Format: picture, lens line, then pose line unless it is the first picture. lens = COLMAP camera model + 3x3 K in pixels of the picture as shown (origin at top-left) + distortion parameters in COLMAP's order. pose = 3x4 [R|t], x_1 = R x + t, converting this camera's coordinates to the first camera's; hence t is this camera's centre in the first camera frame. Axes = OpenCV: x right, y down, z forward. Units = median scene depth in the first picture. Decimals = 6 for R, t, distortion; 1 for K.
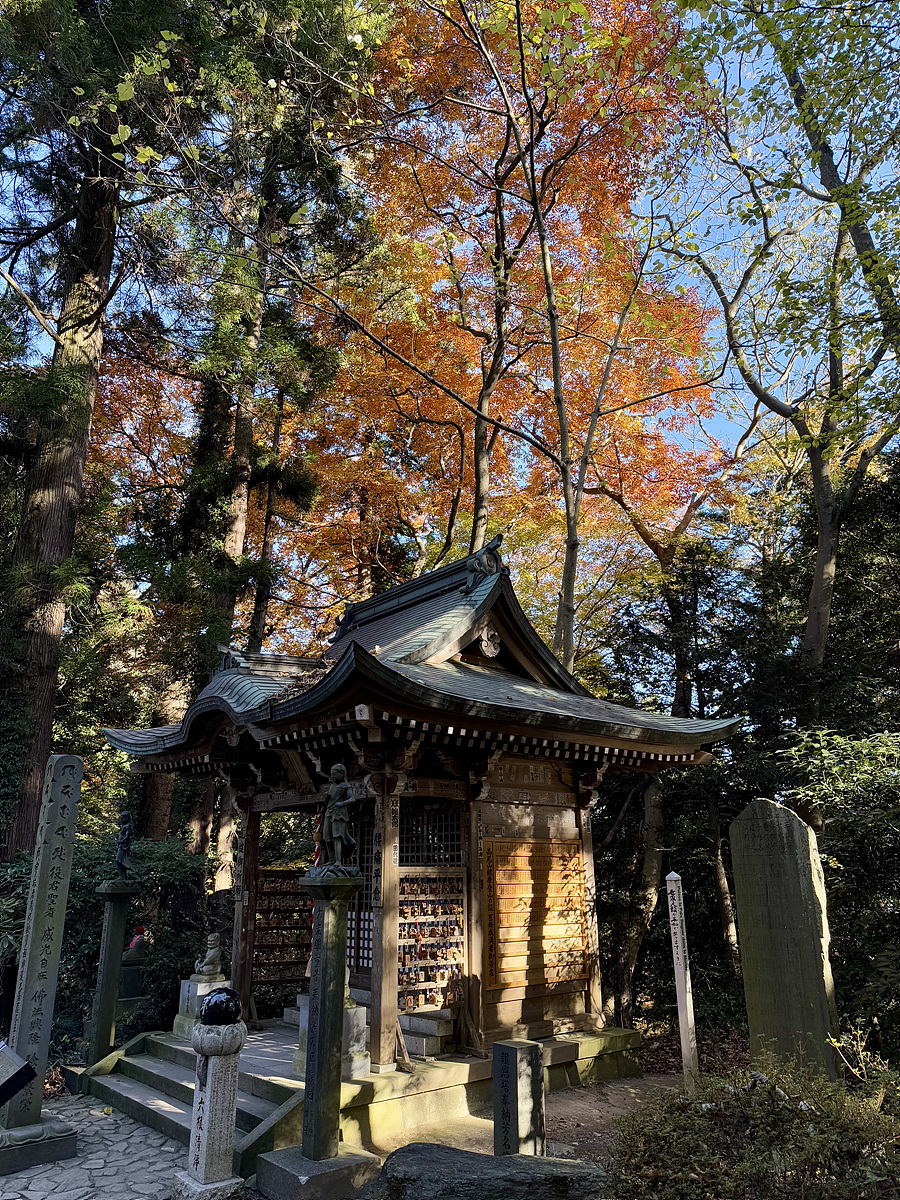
lens RADIAL K [[832.8, 0, 450.7], [0, 832.8, 607.5], [0, 0, 1]] dist [0.043225, -0.053292]
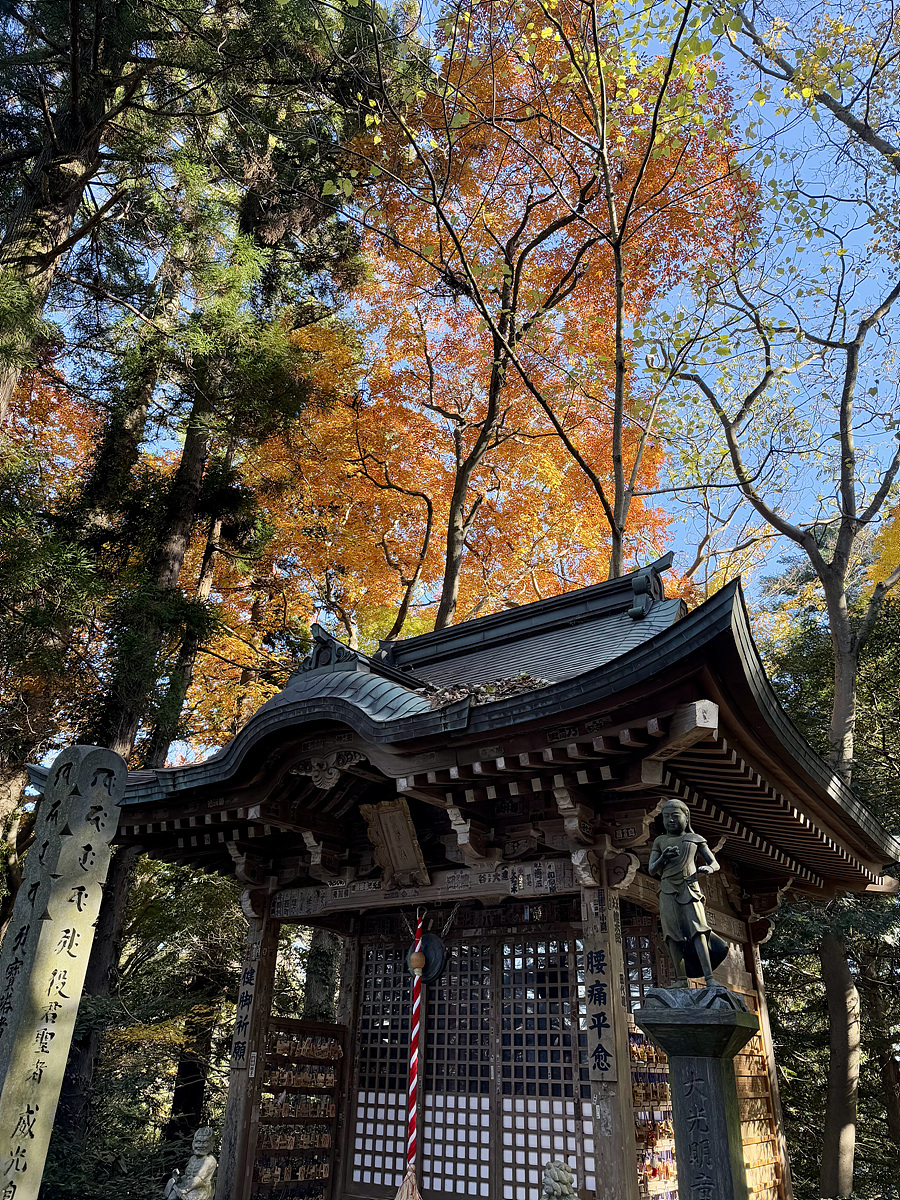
lens RADIAL K [[832.8, 0, 448.1], [0, 832.8, 605.6], [0, 0, 1]] dist [0.043225, -0.053292]
pose [[0.962081, 0.152910, 0.225873, -0.332746], [-0.106207, 0.972742, -0.206141, 0.152031], [-0.251237, 0.174335, 0.952096, 0.378911]]
